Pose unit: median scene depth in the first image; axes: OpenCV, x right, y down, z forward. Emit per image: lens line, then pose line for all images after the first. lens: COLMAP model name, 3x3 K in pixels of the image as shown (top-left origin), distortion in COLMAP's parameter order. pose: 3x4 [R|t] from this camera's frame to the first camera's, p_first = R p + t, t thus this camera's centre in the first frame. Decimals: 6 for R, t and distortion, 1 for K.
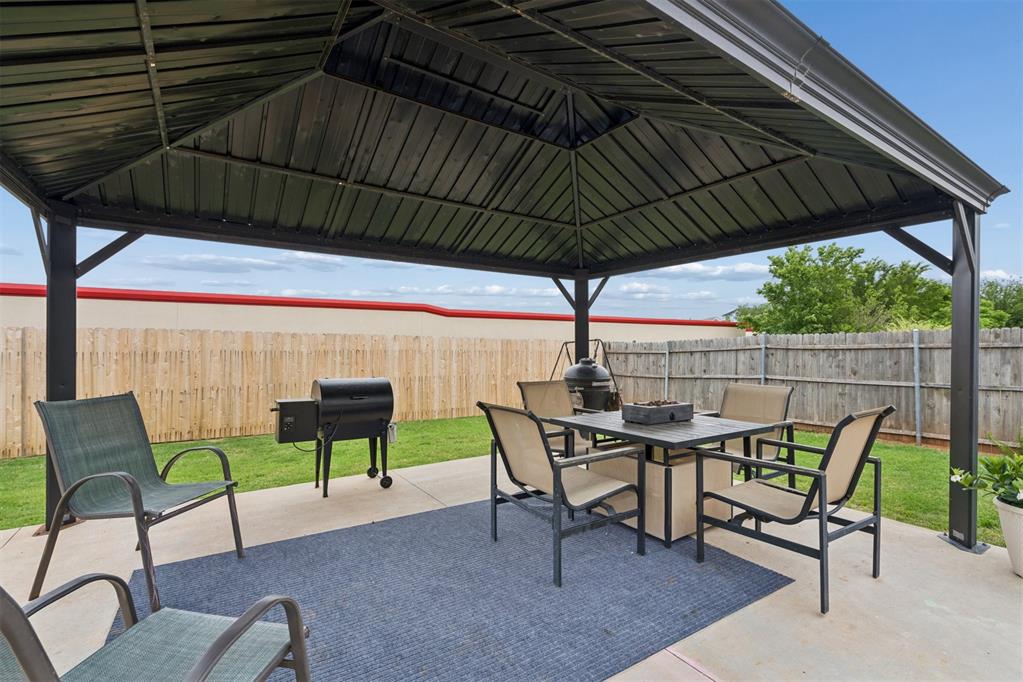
lens RADIAL K [[463.5, 0, 511.8], [0, 463.5, 339.1], [0, 0, 1]] dist [0.011668, 0.000346]
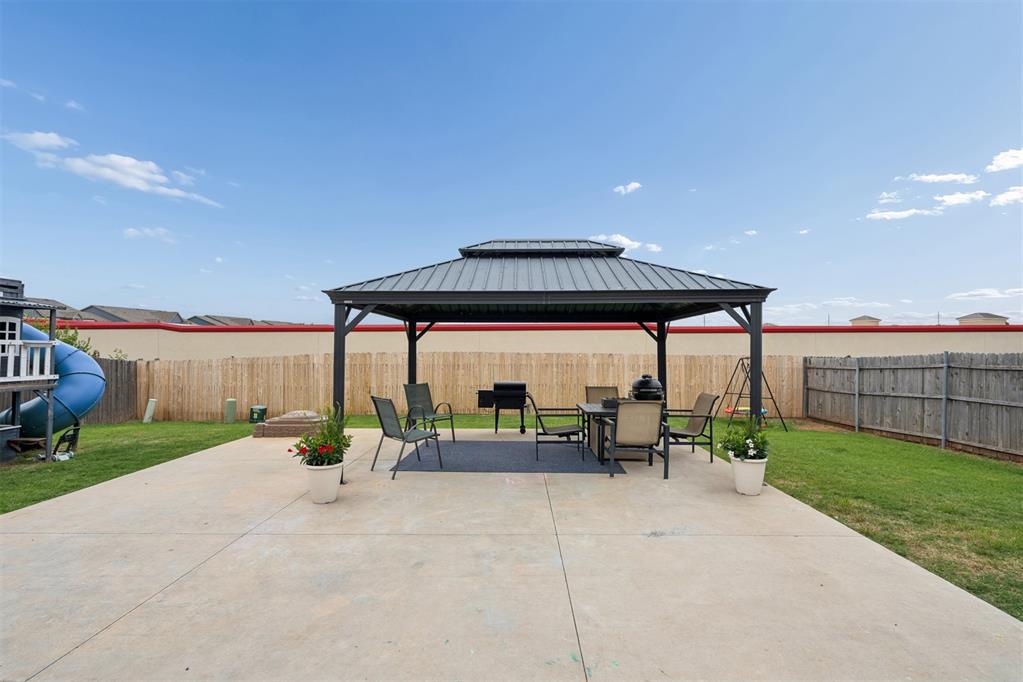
lens RADIAL K [[463.5, 0, 511.8], [0, 463.5, 339.1], [0, 0, 1]] dist [0.011668, 0.000346]
pose [[0.816162, -0.018593, -0.577523, 0.377773], [0.009197, 0.999774, -0.019190, -0.028186], [0.577749, 0.010351, 0.816149, -0.308238]]
